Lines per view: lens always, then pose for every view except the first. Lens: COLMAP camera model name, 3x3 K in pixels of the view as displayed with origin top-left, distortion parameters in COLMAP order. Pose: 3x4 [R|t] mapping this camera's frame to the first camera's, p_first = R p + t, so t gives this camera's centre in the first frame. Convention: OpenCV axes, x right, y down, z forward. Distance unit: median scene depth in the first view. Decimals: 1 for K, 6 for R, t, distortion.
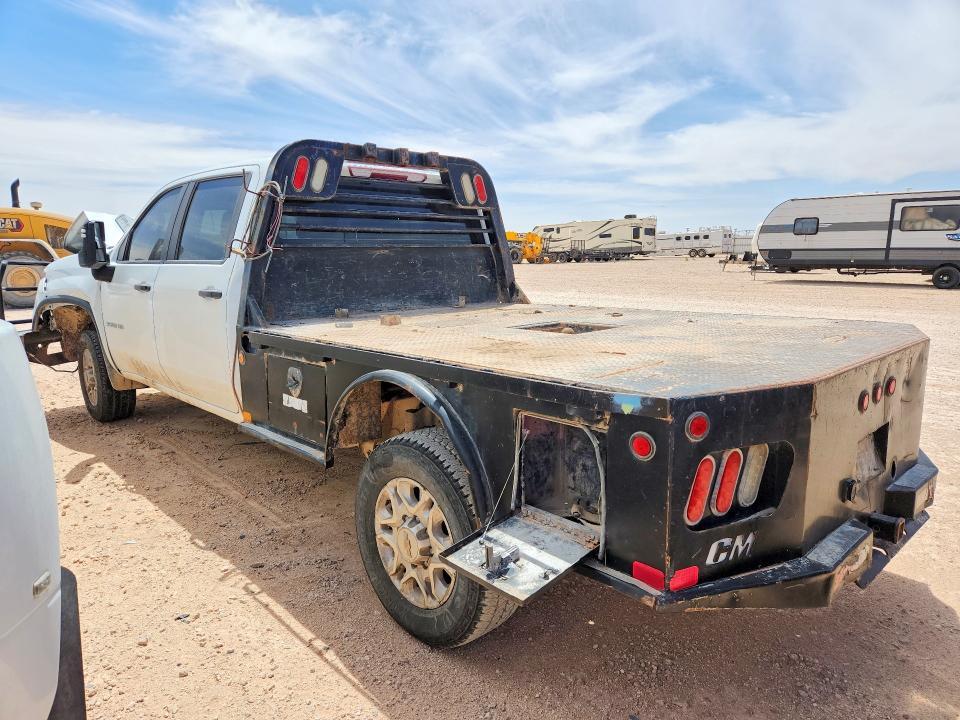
lens RADIAL K [[641.1, 0, 480.0], [0, 641.1, 360.0], [0, 0, 1]] dist [0.003942, 0.000750]
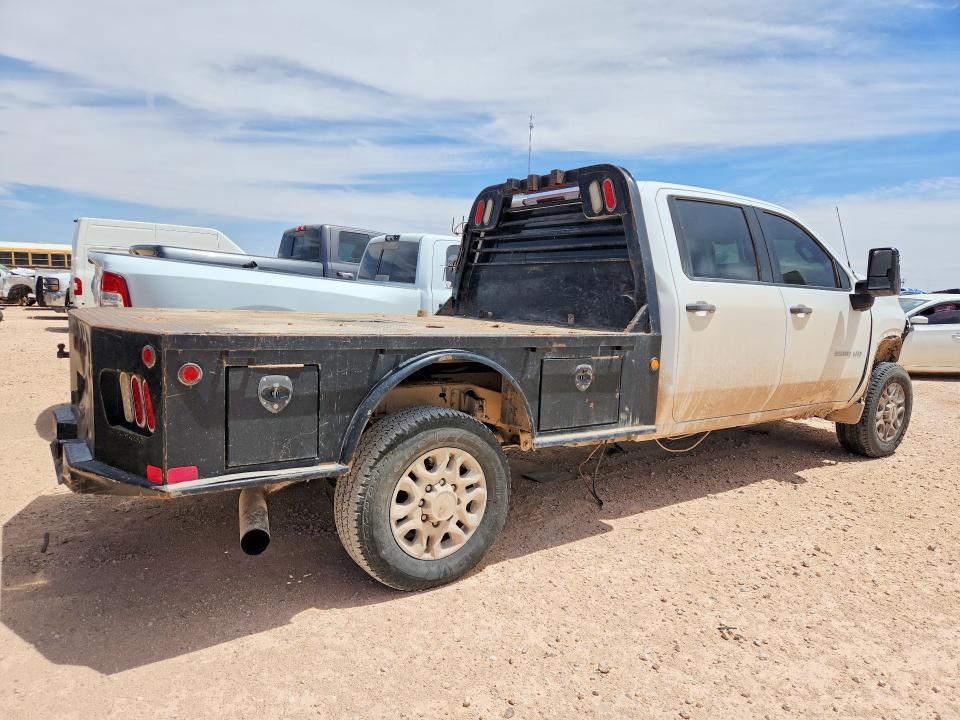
lens RADIAL K [[641.1, 0, 480.0], [0, 641.1, 360.0], [0, 0, 1]] dist [0.003942, 0.000750]
pose [[-0.119213, 0.116805, -0.985974, 0.918498], [-0.182659, 0.973526, 0.137415, -0.139070], [0.975922, 0.196479, -0.094721, 0.973924]]
